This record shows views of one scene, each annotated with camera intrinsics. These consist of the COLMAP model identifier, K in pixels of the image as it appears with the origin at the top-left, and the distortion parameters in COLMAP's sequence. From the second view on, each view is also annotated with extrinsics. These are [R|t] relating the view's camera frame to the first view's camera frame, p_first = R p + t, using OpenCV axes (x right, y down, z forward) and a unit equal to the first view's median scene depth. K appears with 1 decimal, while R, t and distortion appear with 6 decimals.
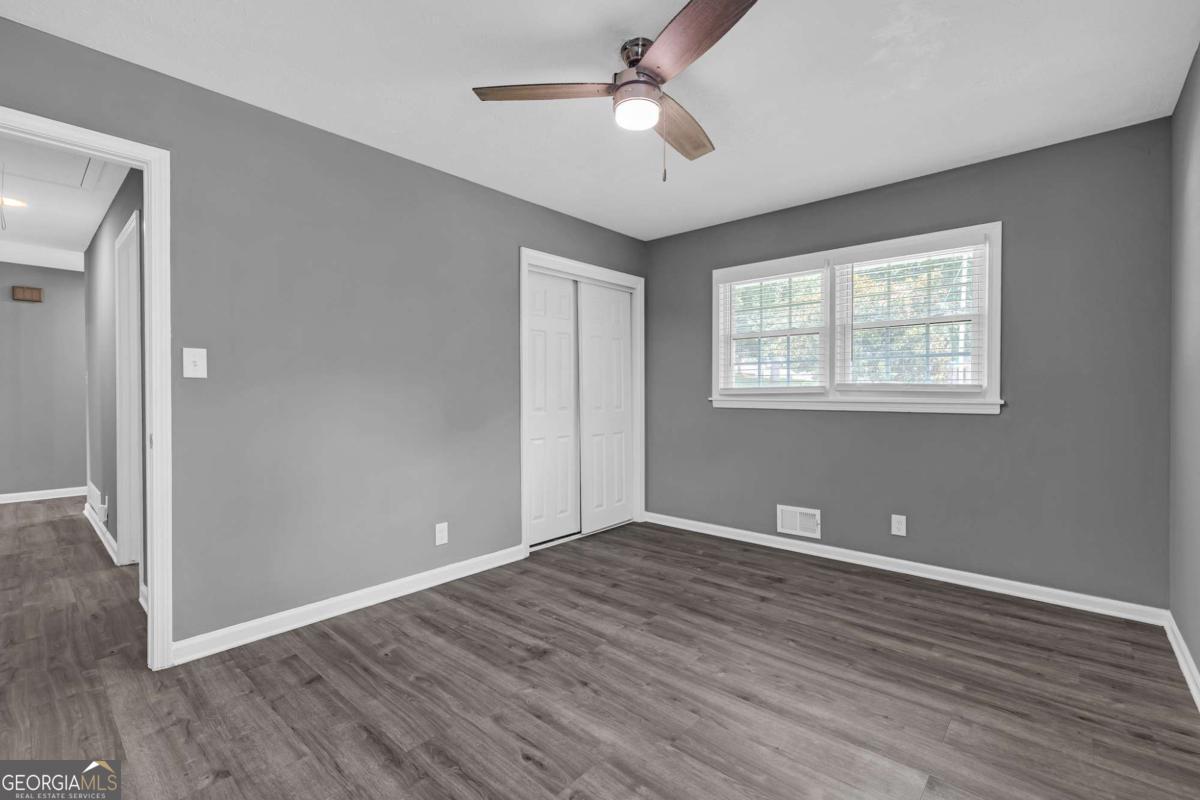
lens RADIAL K [[523.3, 0, 600.3], [0, 523.3, 392.7], [0, 0, 1]] dist [0.002358, 0.000143]
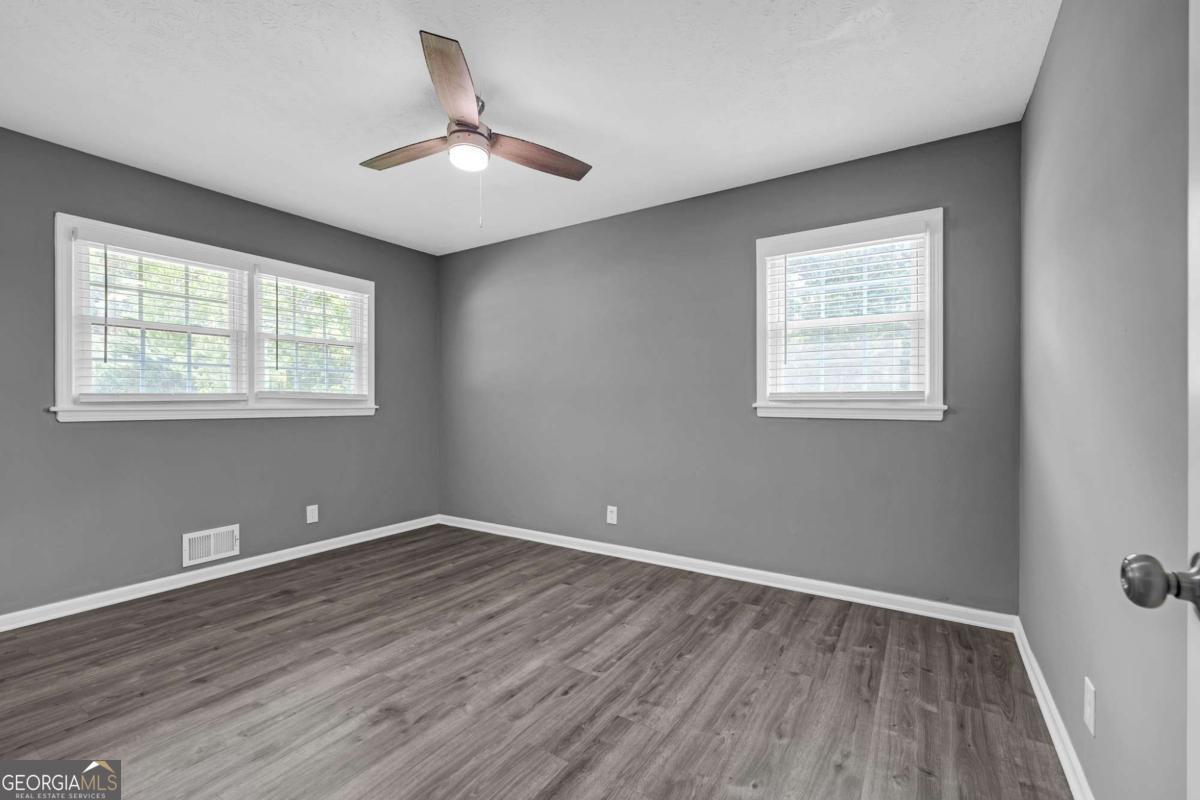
lens RADIAL K [[523.3, 0, 600.3], [0, 523.3, 392.7], [0, 0, 1]] dist [0.002358, 0.000143]
pose [[-0.161107, 0.017754, 0.986777, -0.843074], [0.001241, 0.999841, -0.017787, 0.005907], [-0.986936, -0.001641, -0.161104, 0.681257]]
